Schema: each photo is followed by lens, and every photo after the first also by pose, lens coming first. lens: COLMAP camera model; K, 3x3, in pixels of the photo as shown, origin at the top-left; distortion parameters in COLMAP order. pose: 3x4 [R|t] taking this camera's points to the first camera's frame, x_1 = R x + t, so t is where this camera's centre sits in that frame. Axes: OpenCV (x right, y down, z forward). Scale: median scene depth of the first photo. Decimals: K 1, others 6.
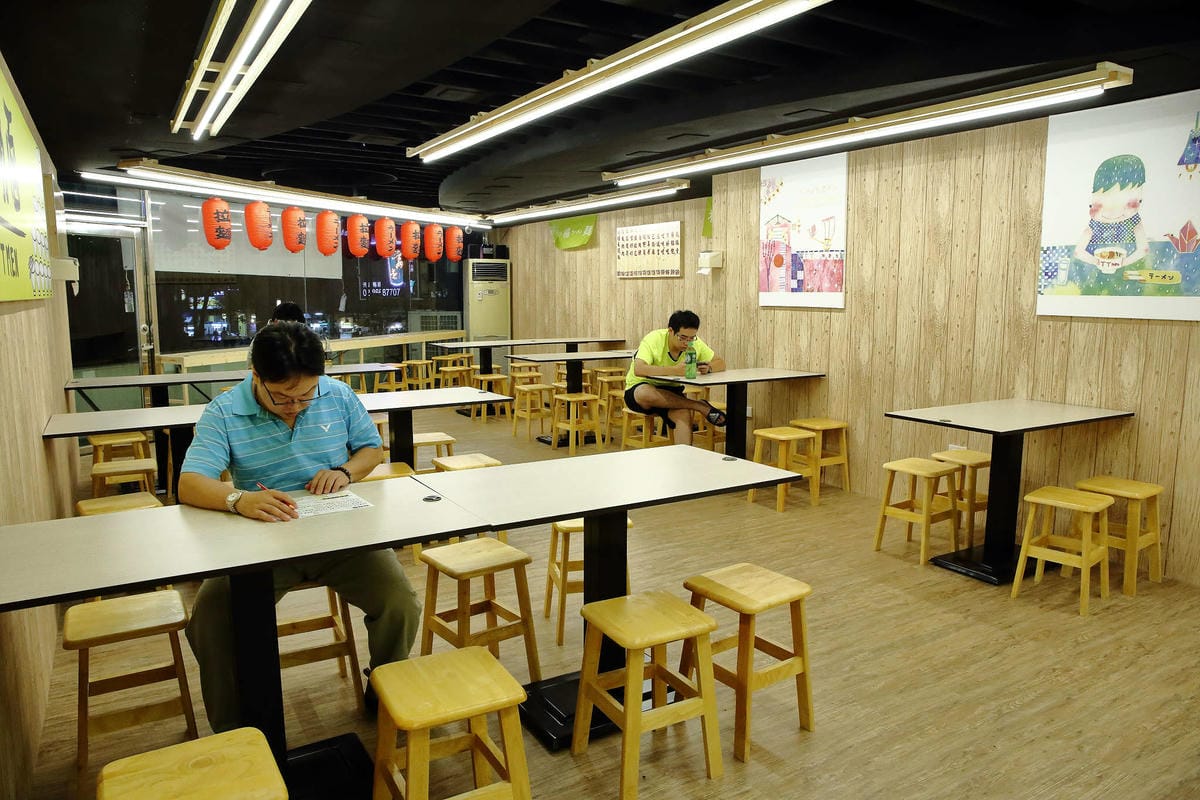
lens RADIAL K [[809.9, 0, 603.0], [0, 809.9, 397.8], [0, 0, 1]] dist [-0.003097, 0.000978]
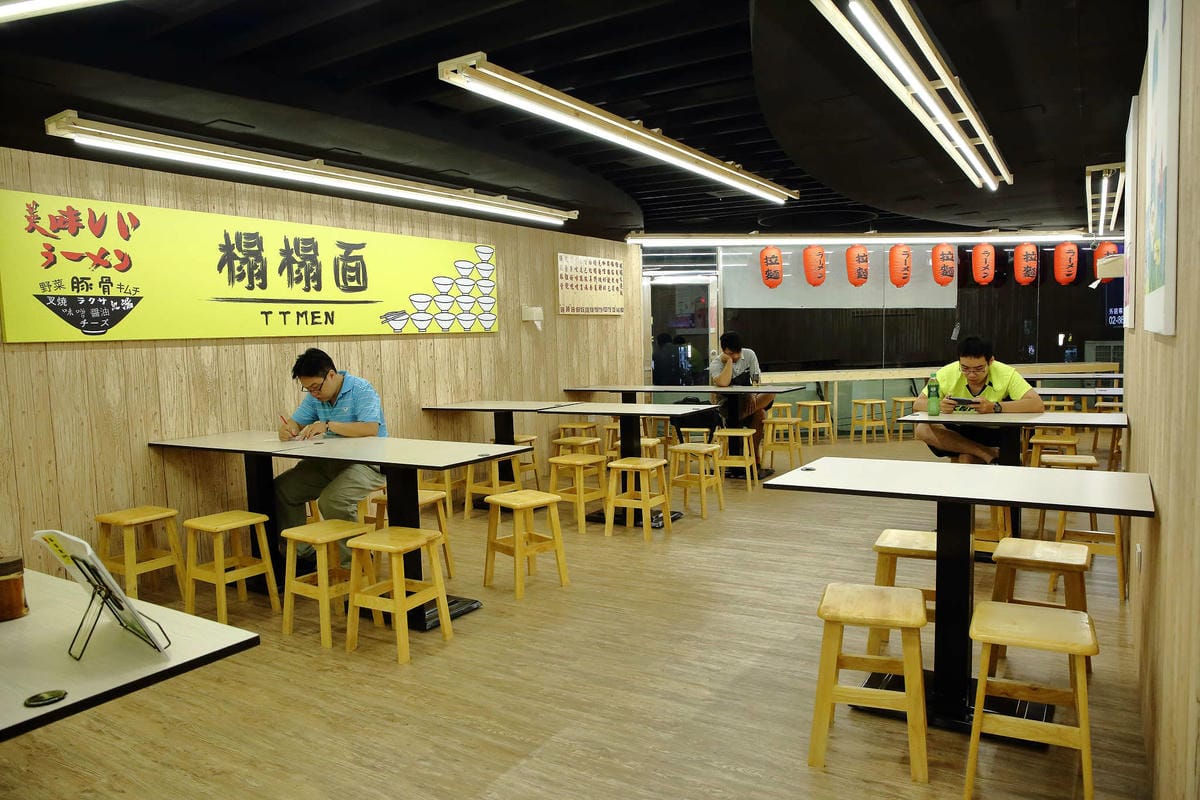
lens RADIAL K [[809.9, 0, 602.3], [0, 809.9, 399.1], [0, 0, 1]] dist [-0.003097, 0.000978]
pose [[0.455125, 0.062777, -0.888212, 0.959549], [-0.098392, 0.994949, 0.019904, -0.031043], [0.884975, 0.078334, 0.459002, 0.439068]]
